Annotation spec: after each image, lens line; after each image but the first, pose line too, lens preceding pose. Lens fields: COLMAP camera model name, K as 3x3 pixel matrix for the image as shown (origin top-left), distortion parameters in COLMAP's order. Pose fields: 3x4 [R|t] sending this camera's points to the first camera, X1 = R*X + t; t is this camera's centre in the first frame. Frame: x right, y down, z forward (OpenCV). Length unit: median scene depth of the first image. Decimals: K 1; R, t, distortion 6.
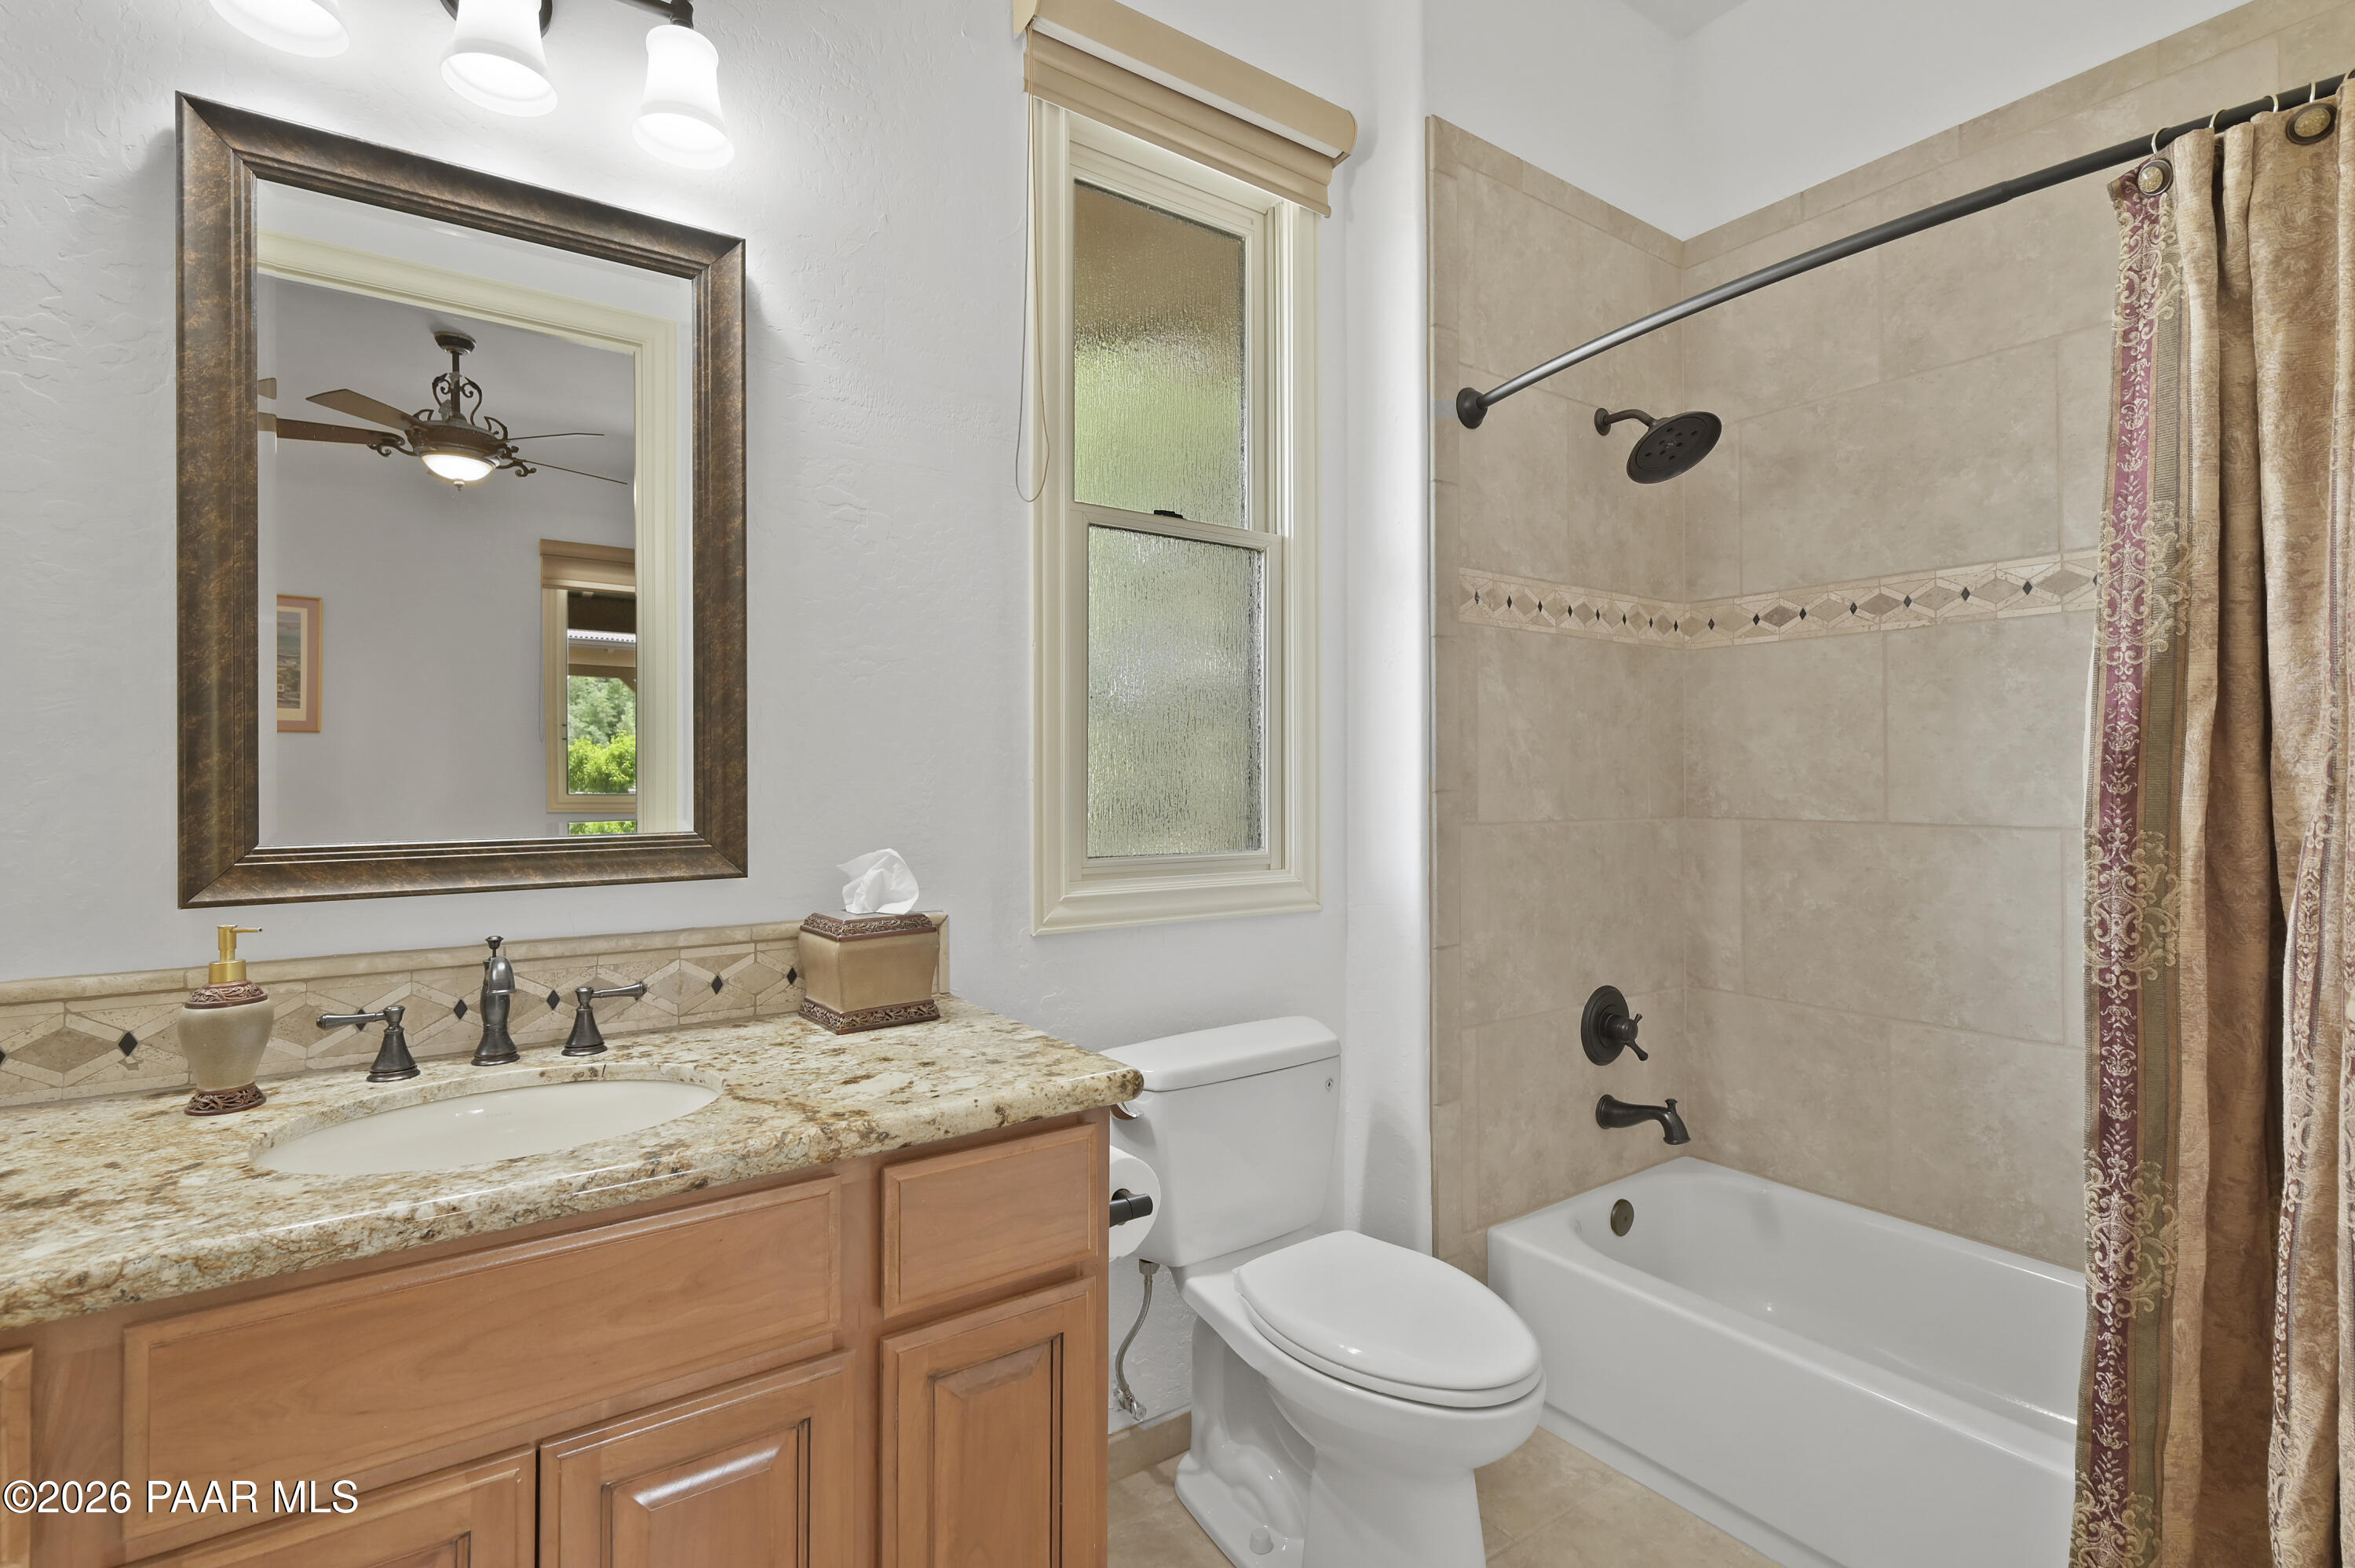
lens RADIAL K [[1055.2, 0, 1177.5], [0, 1055.2, 784.0], [0, 0, 1]] dist [-0.001023, 0.000239]
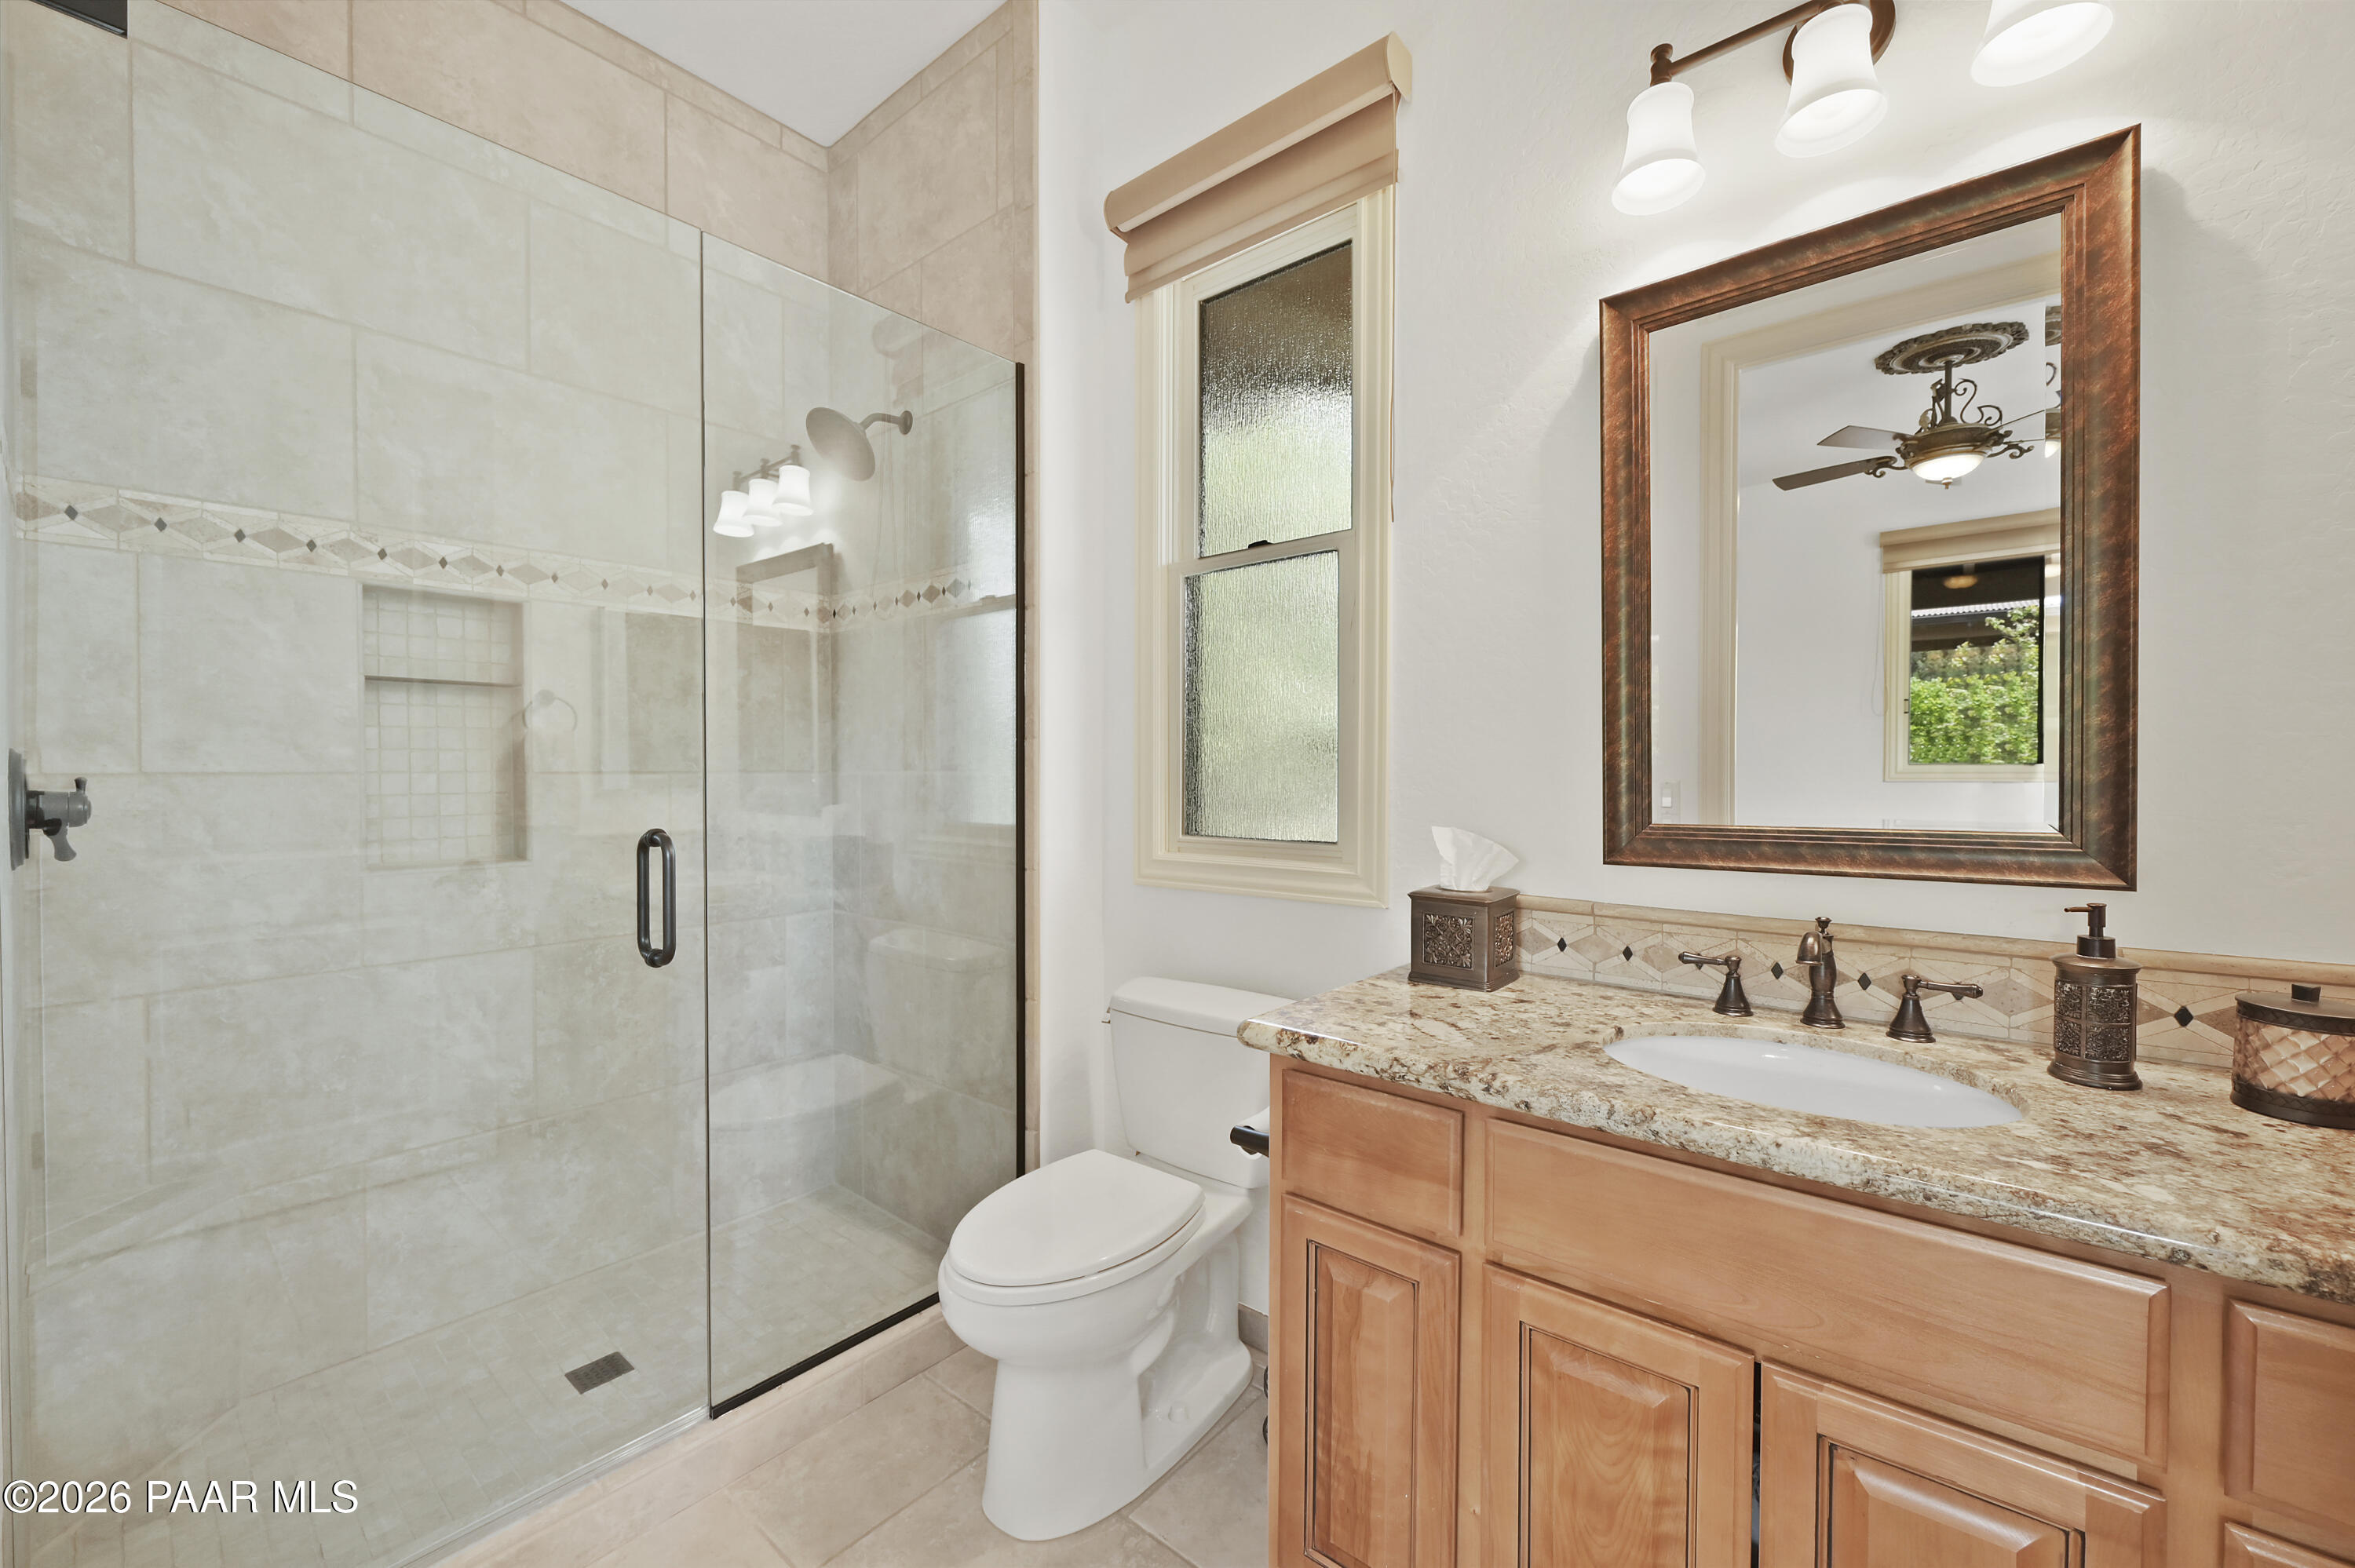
lens RADIAL K [[944.3, 0, 1173.6], [0, 944.3, 777.1], [0, 0, 1]] dist [0.000240, 0.000093]
pose [[0.250458, 0.013957, -0.968027, 0.141553], [-0.005953, 0.999899, 0.012877, -0.006710], [0.968109, 0.002538, 0.250516, 0.083748]]
